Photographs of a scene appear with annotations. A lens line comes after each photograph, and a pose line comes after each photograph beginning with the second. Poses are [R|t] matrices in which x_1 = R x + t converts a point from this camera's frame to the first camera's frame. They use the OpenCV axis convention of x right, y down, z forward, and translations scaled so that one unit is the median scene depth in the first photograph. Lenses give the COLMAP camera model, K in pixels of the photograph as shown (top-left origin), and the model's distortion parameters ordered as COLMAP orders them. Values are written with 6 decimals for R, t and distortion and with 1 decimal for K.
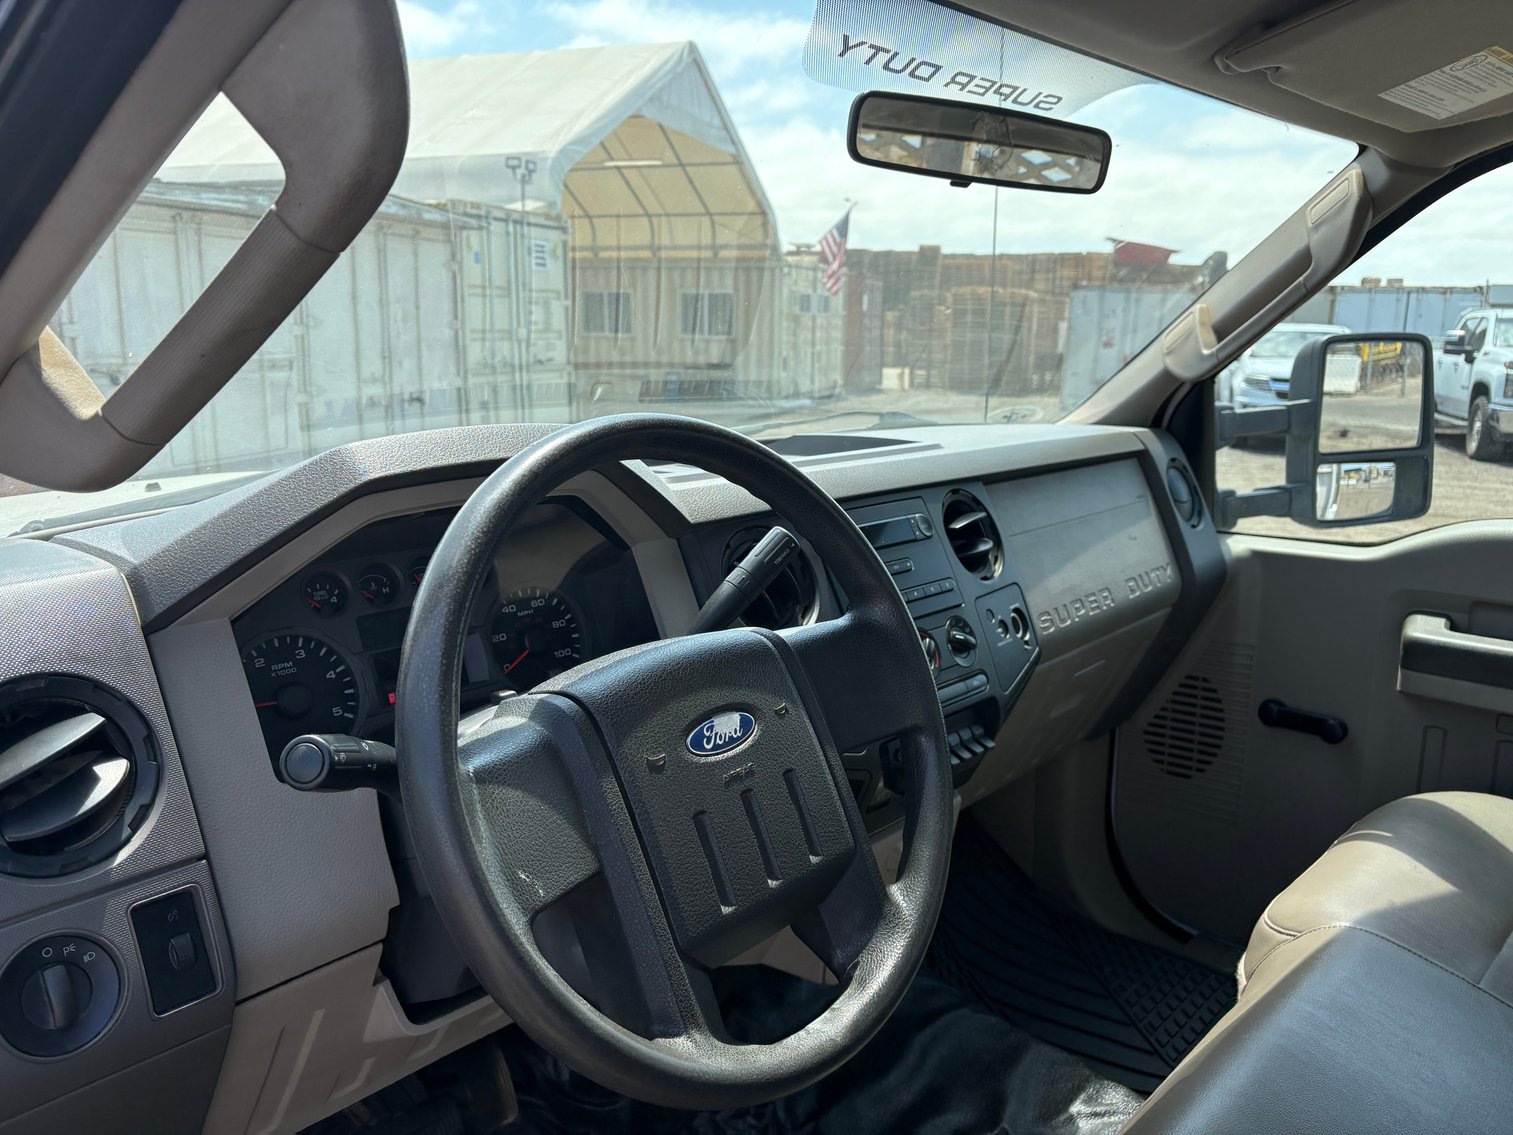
lens RADIAL K [[1153.3, 0, 756.5], [0, 1153.3, 567.5], [0, 0, 1]] dist [0.002945, 0.000509]
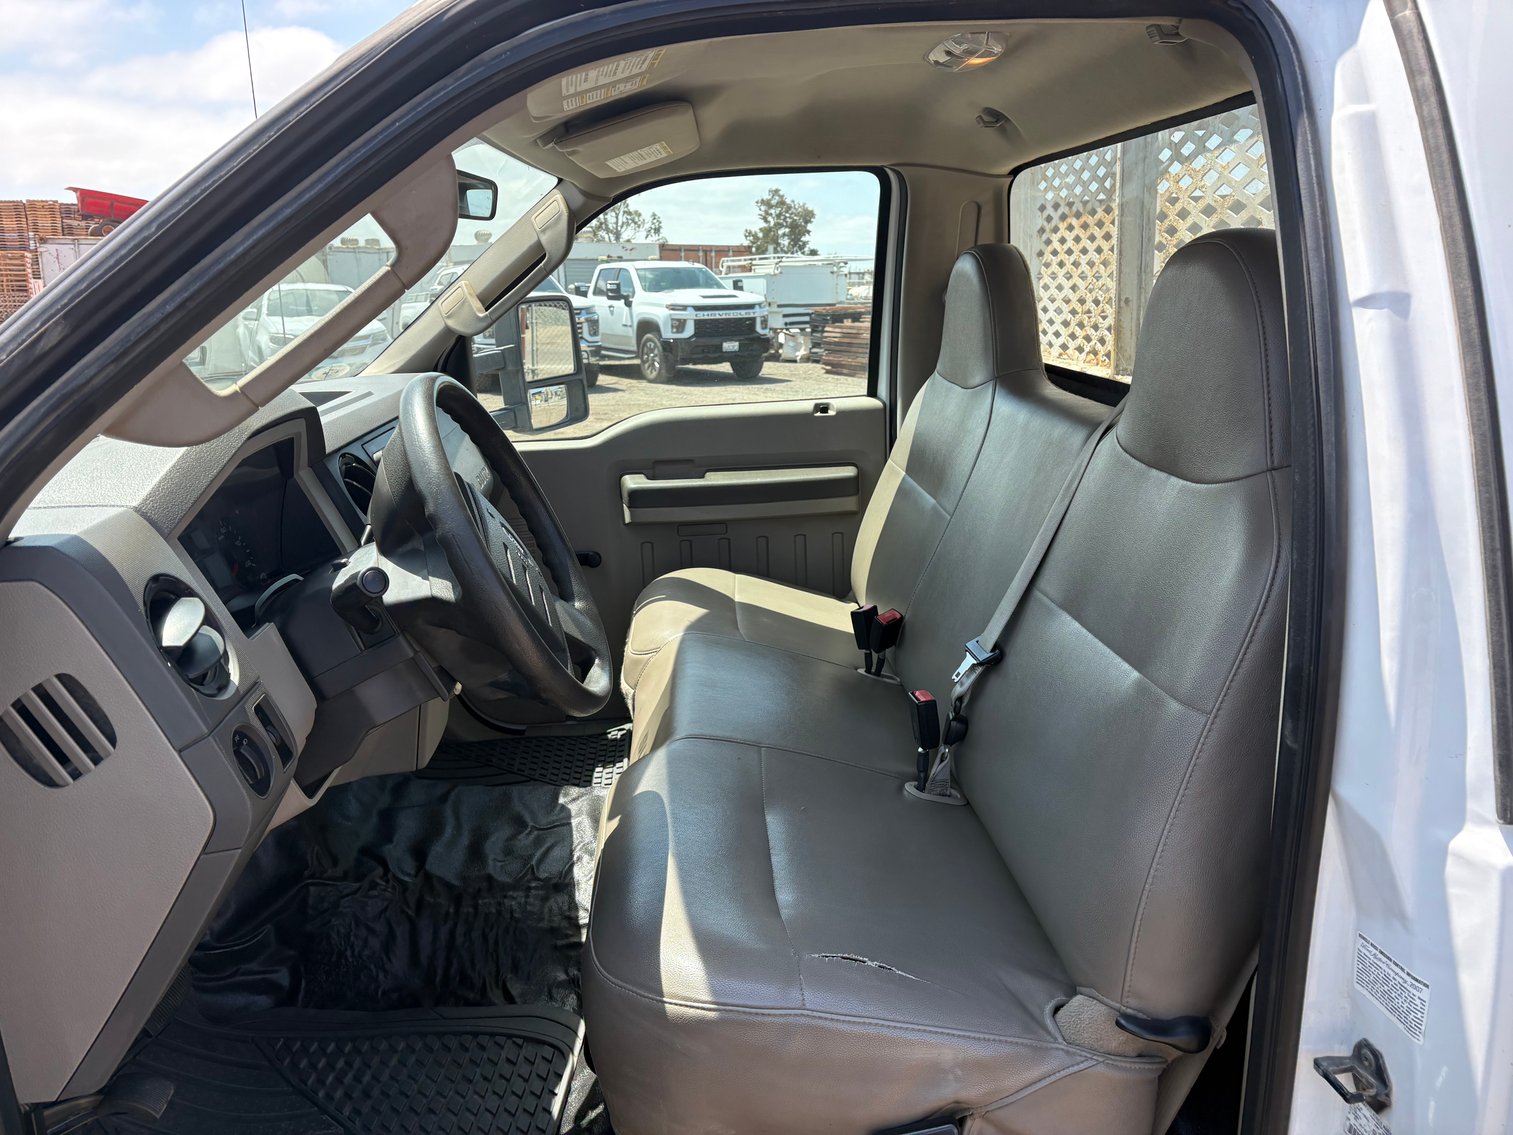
lens RADIAL K [[1153.3, 0, 756.5], [0, 1153.3, 567.5], [0, 0, 1]] dist [0.002945, 0.000509]
pose [[0.680018, -0.196781, 0.706295, -0.480639], [0.169193, 0.979427, 0.109980, 0.022339], [-0.713407, 0.044711, 0.699322, -0.248483]]
